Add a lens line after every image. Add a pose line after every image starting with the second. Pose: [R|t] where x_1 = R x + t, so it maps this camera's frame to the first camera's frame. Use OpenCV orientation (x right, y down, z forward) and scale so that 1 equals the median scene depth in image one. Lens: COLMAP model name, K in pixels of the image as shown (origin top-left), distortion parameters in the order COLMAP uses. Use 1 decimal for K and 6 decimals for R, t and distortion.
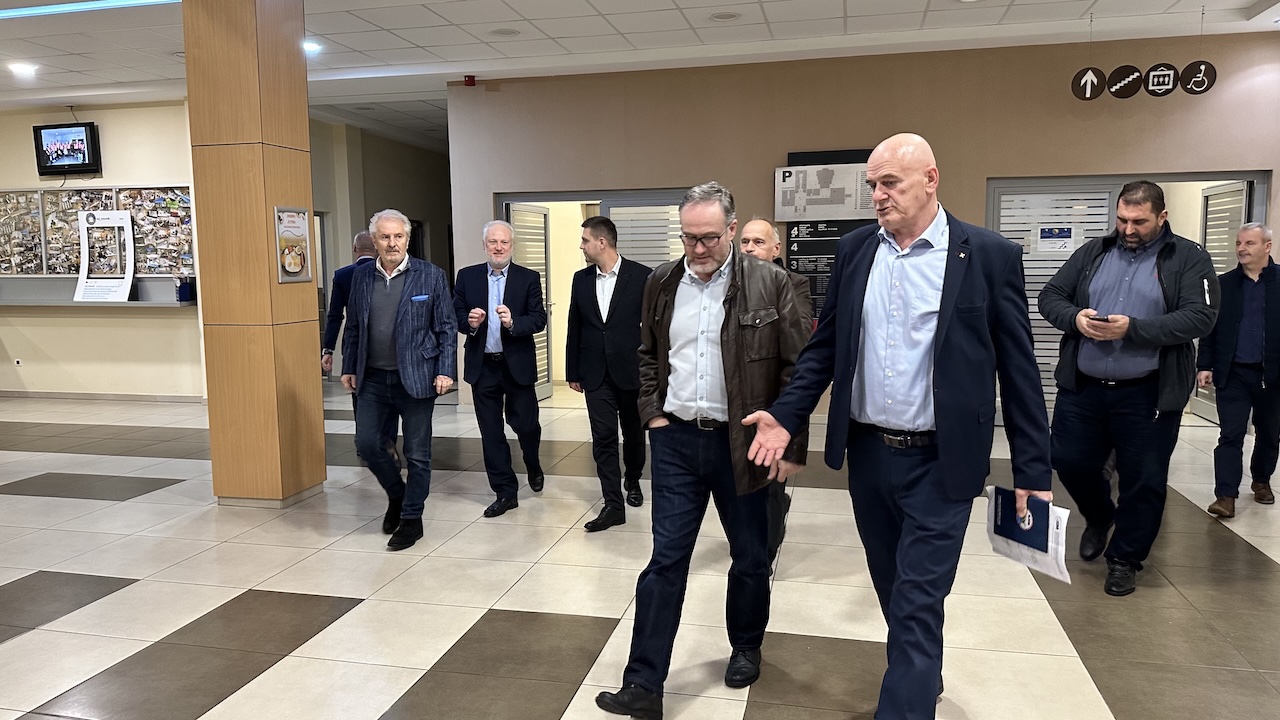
lens RADIAL K [[928.0, 0, 640.0], [0, 928.0, 360.0], [0, 0, 1]] dist [0.122657, -0.117095]
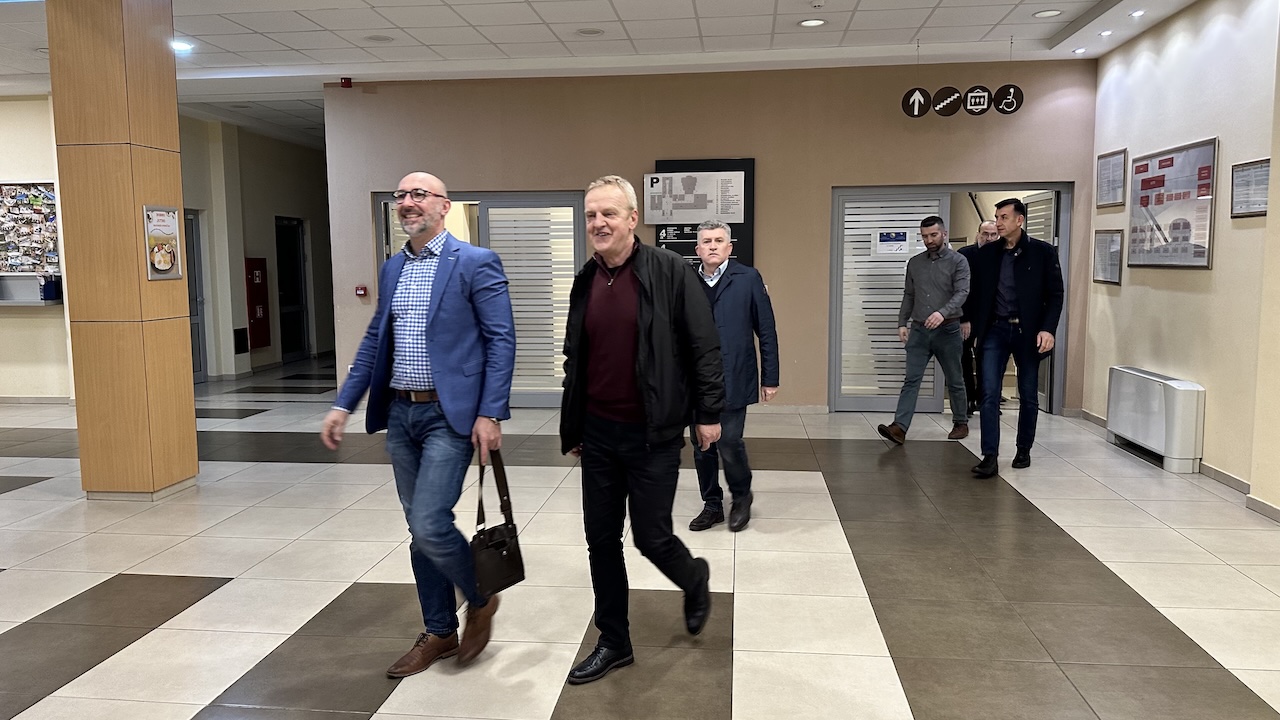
lens RADIAL K [[911.0, 0, 632.8], [0, 911.0, 356.7], [0, 0, 1]] dist [0.146943, -0.140097]
pose [[0.994360, -0.009610, 0.105621, 0.019953], [0.009798, 0.999951, -0.001267, 0.004828], [-0.105604, 0.002295, 0.994406, -0.042068]]
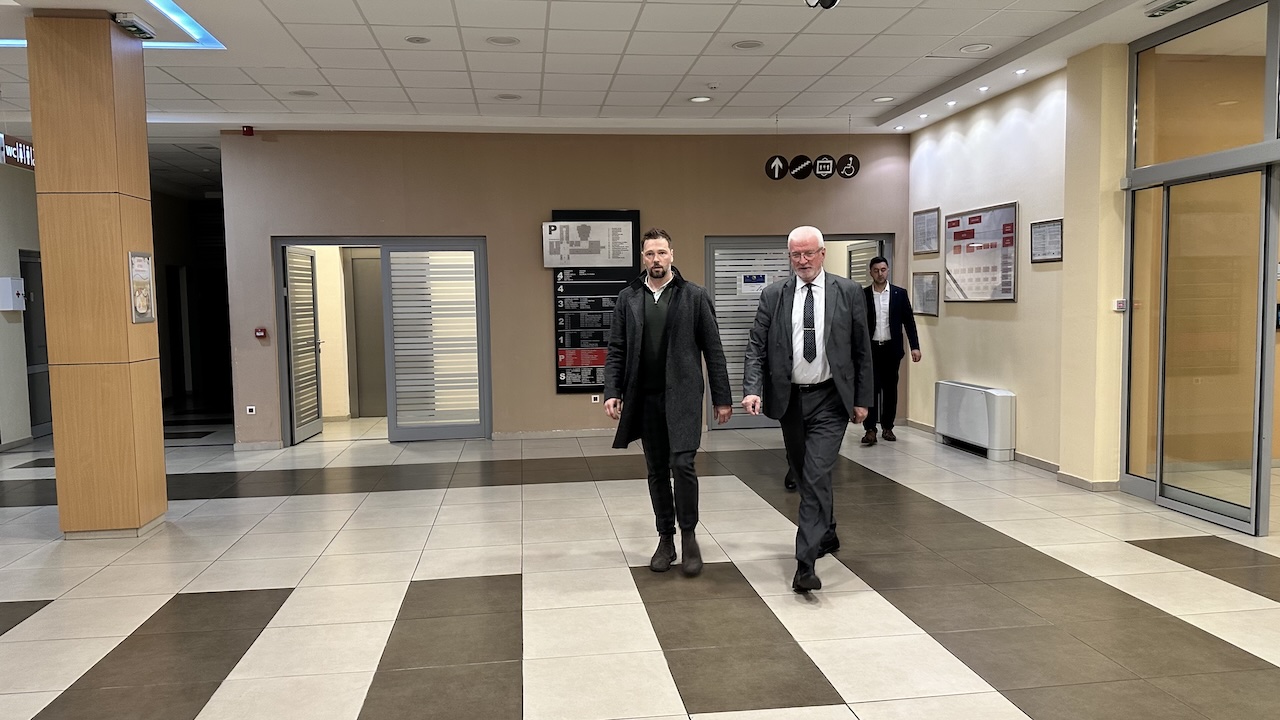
lens RADIAL K [[892.8, 0, 640.0], [0, 892.8, 360.0], [0, 0, 1]] dist [0.227448, -0.248510]
pose [[0.944708, -0.031255, 0.326421, -0.119069], [0.044876, 0.998404, -0.034280, 0.013748], [-0.324829, 0.047033, 0.944603, -0.112987]]
